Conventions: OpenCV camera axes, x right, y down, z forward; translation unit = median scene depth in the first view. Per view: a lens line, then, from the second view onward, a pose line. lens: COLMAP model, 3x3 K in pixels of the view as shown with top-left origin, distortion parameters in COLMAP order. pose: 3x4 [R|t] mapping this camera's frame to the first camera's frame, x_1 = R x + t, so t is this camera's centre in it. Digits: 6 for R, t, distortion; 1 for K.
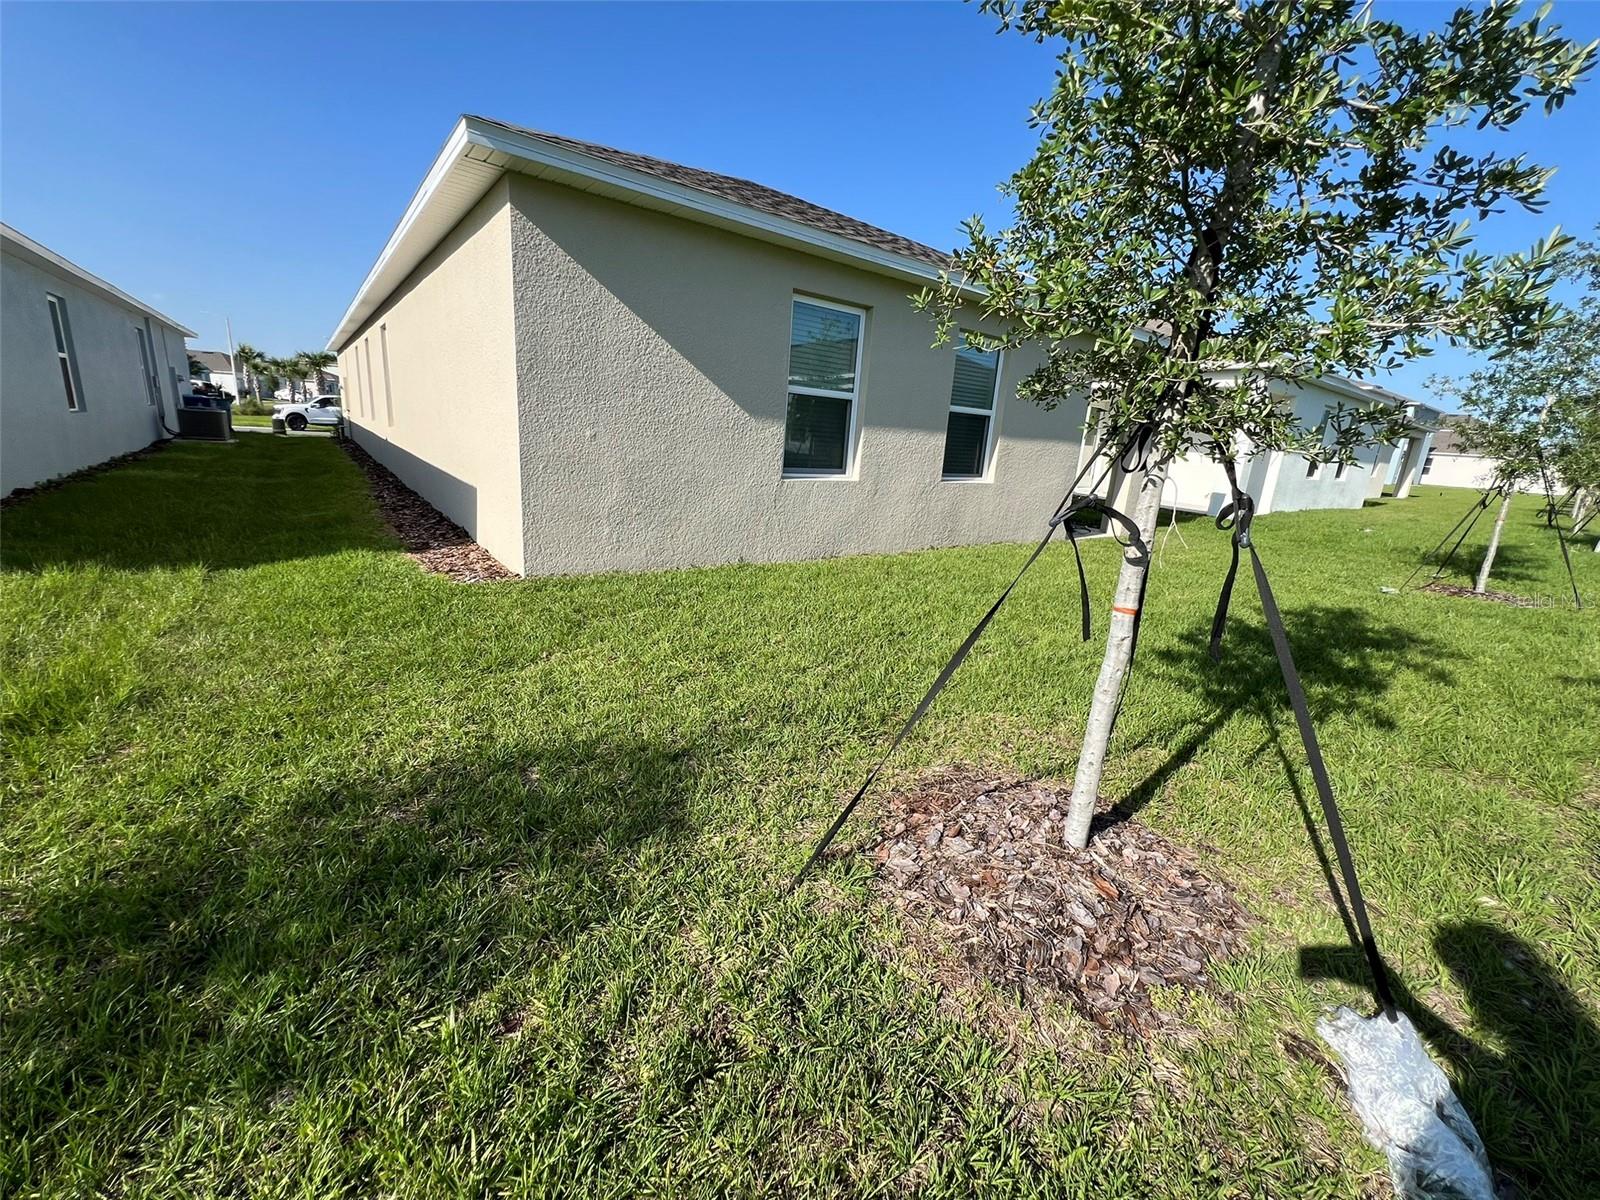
lens RADIAL K [[643.8, 0, 793.0], [0, 643.8, 589.4], [0, 0, 1]] dist [-0.001475, -0.000192]
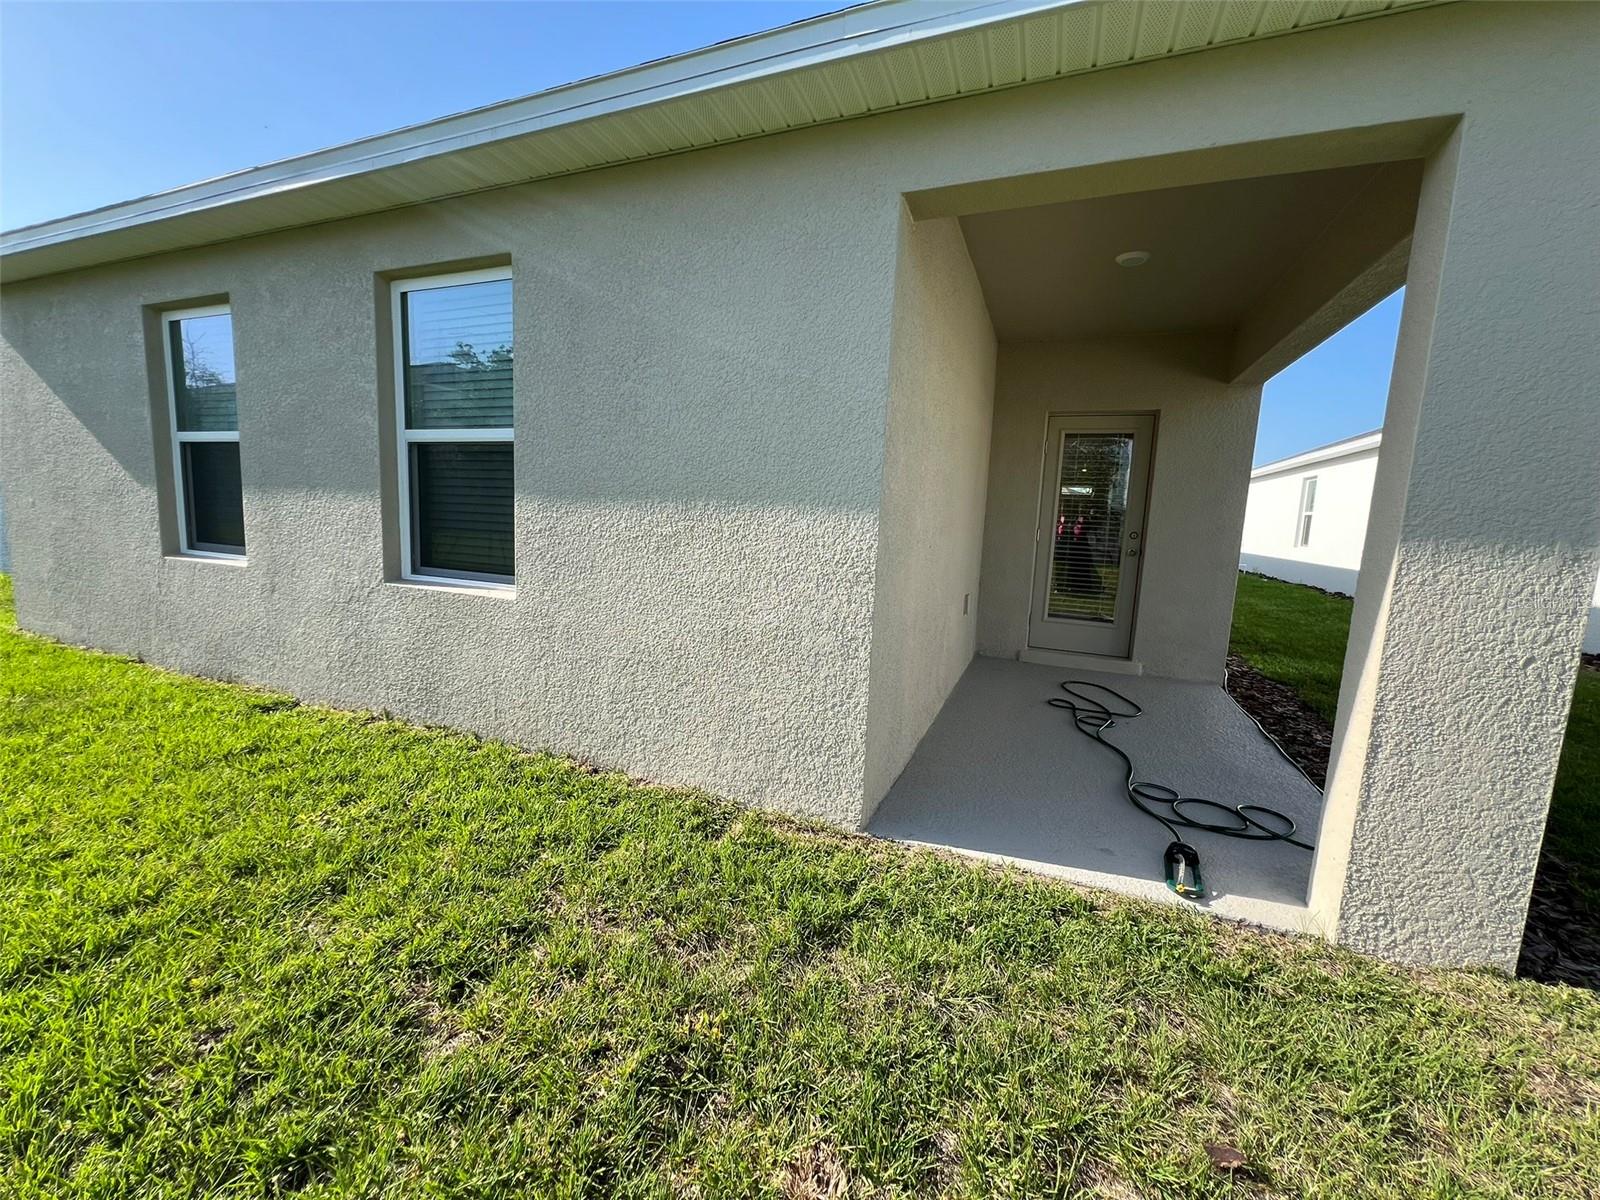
lens RADIAL K [[643.5, 0, 796.2], [0, 643.5, 599.8], [0, 0, 1]] dist [0.001071, 0.000321]
pose [[0.515196, 0.066675, -0.854475, 0.901062], [-0.215846, 0.974929, -0.054068, -0.217542], [0.829448, 0.212290, 0.516671, 1.117843]]
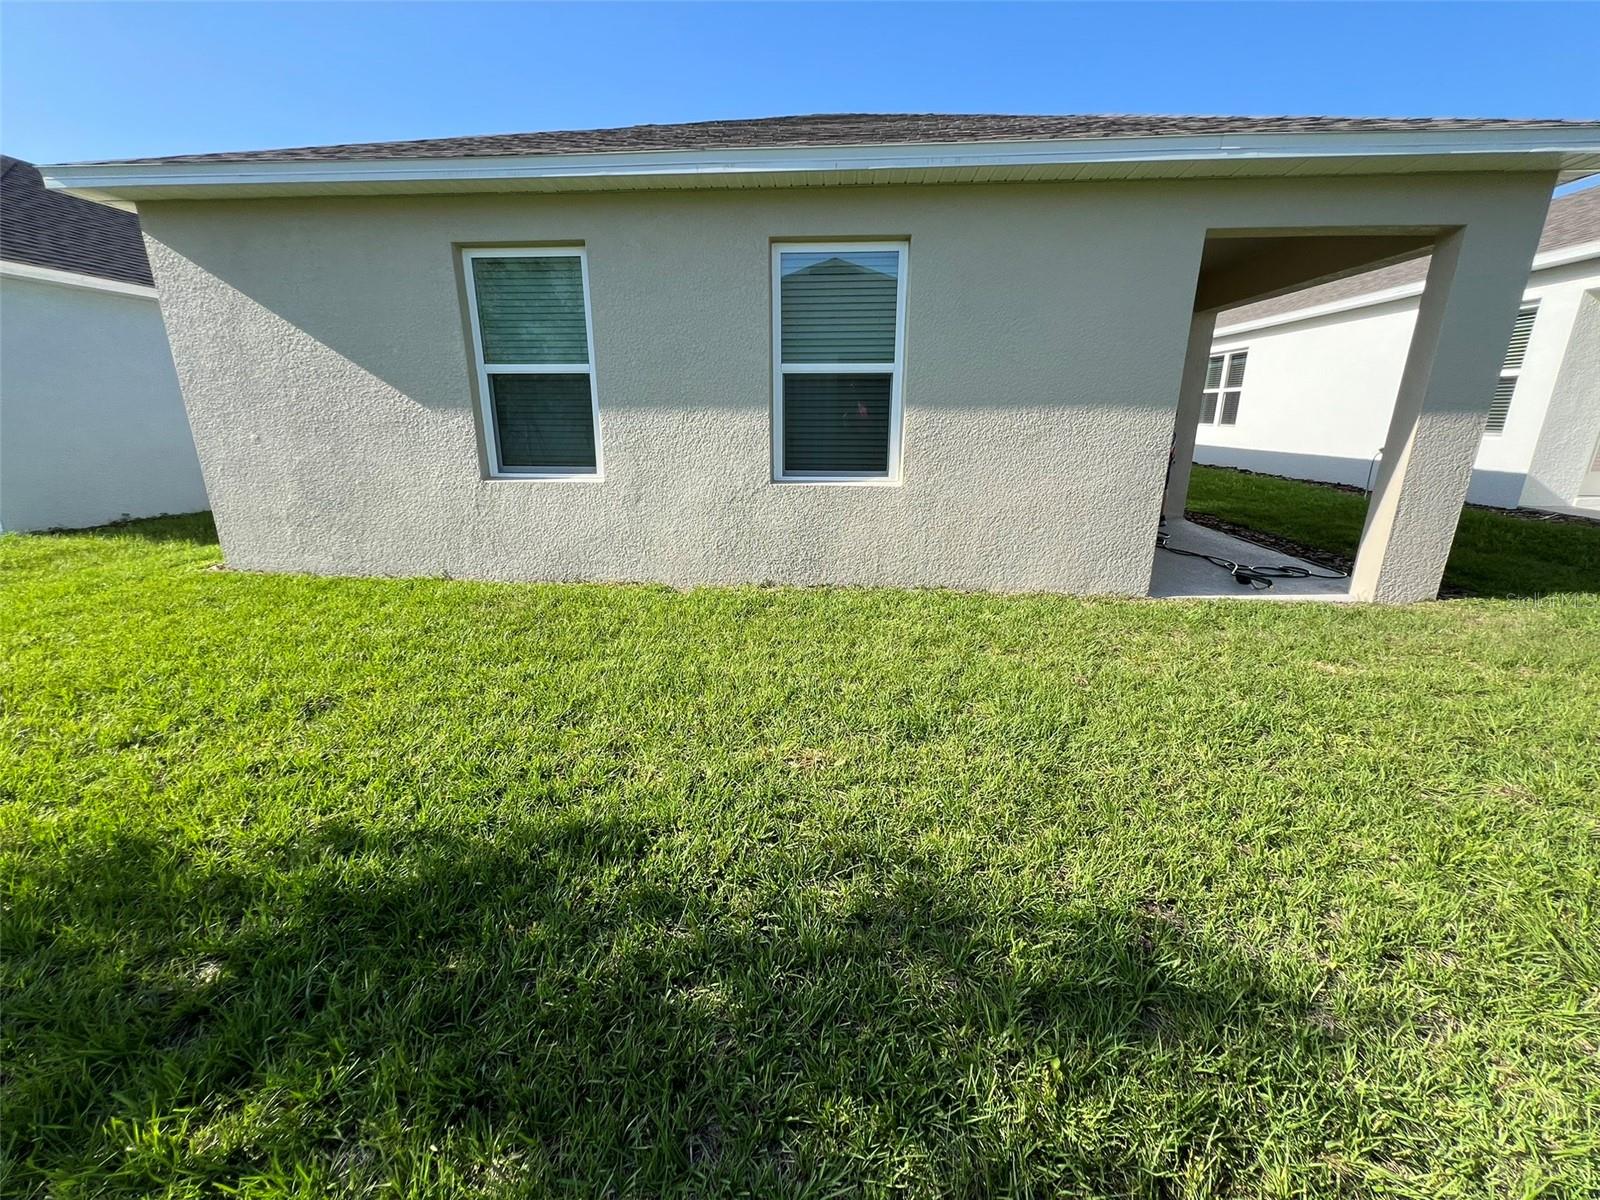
lens RADIAL K [[643.8, 0, 798.8], [0, 643.8, 603.5], [0, 0, 1]] dist [-0.001475, -0.000192]
pose [[0.750606, 0.118321, -0.650070, 0.765142], [-0.111138, 0.992427, 0.052310, -0.093020], [0.651336, 0.032983, 0.758072, 0.581398]]
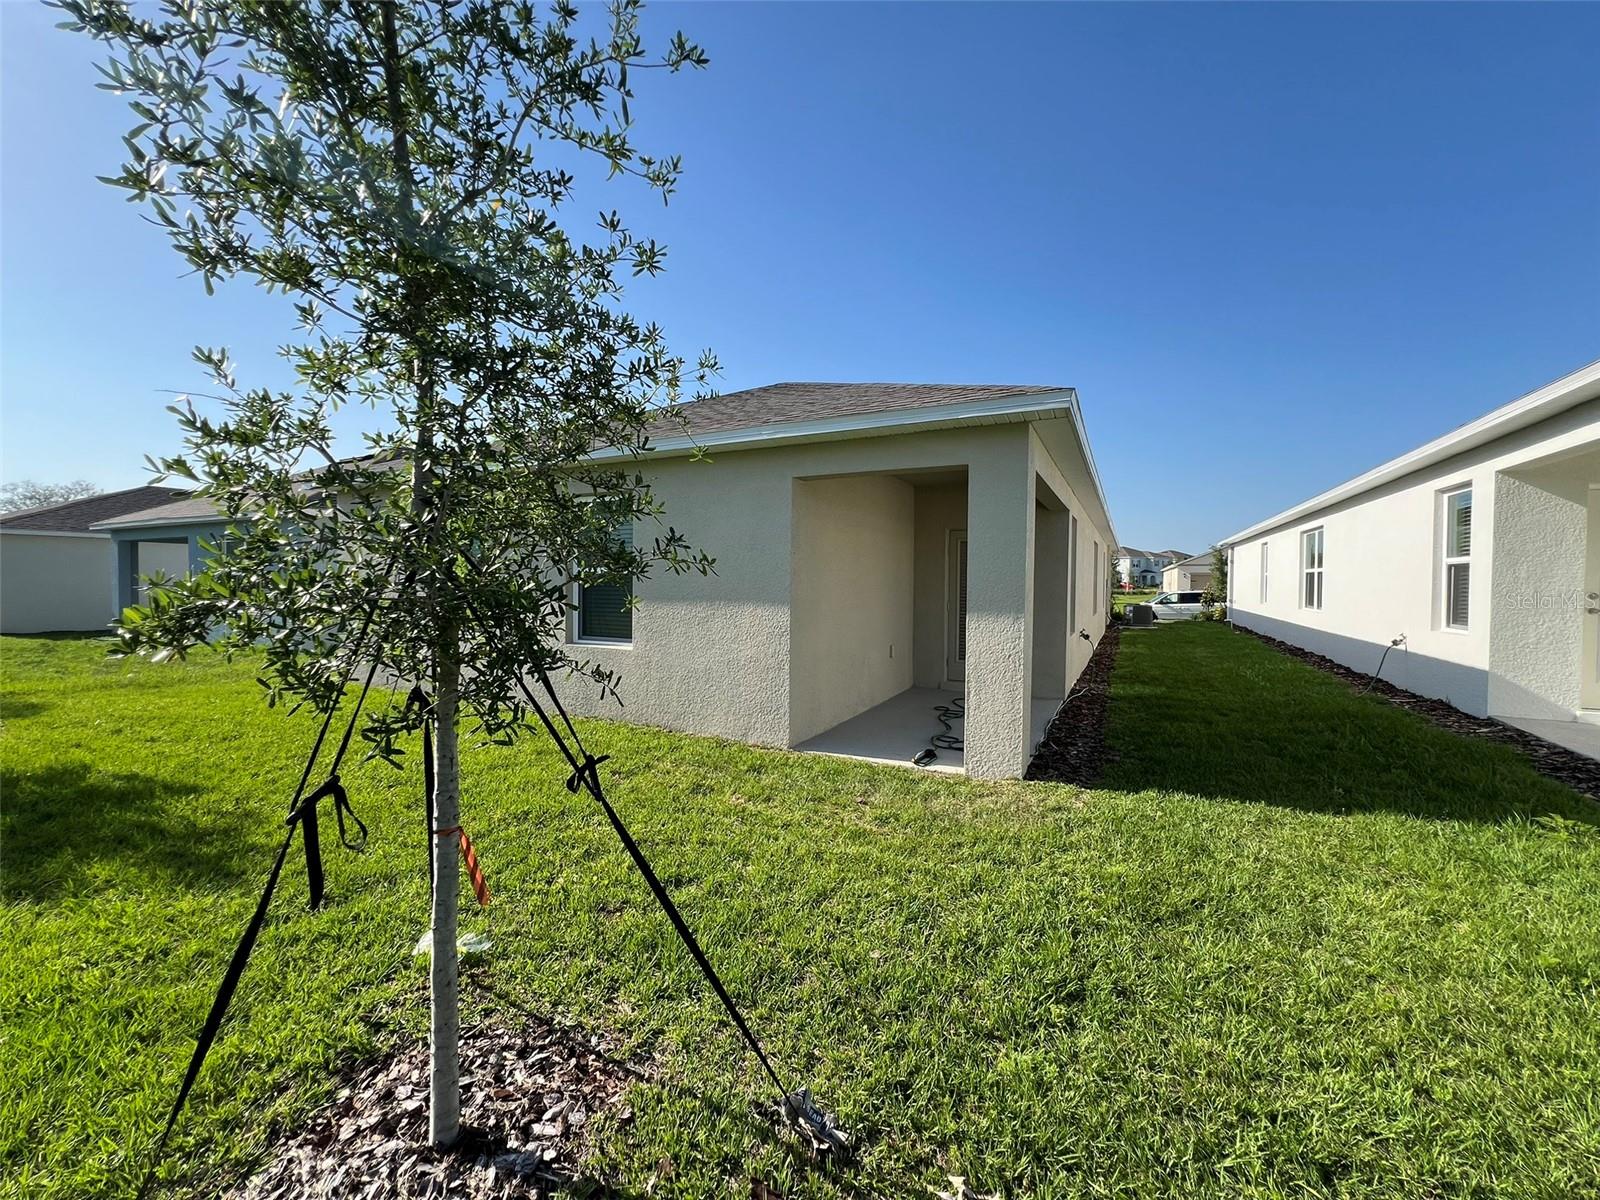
lens RADIAL K [[643.5, 0, 790.7], [0, 643.5, 603.0], [0, 0, 1]] dist [0.001071, 0.000321]
pose [[0.424772, -0.035260, -0.904613, 1.395704], [-0.197639, 0.971527, -0.130672, -0.186615], [0.883463, 0.234292, 0.405709, 0.985515]]
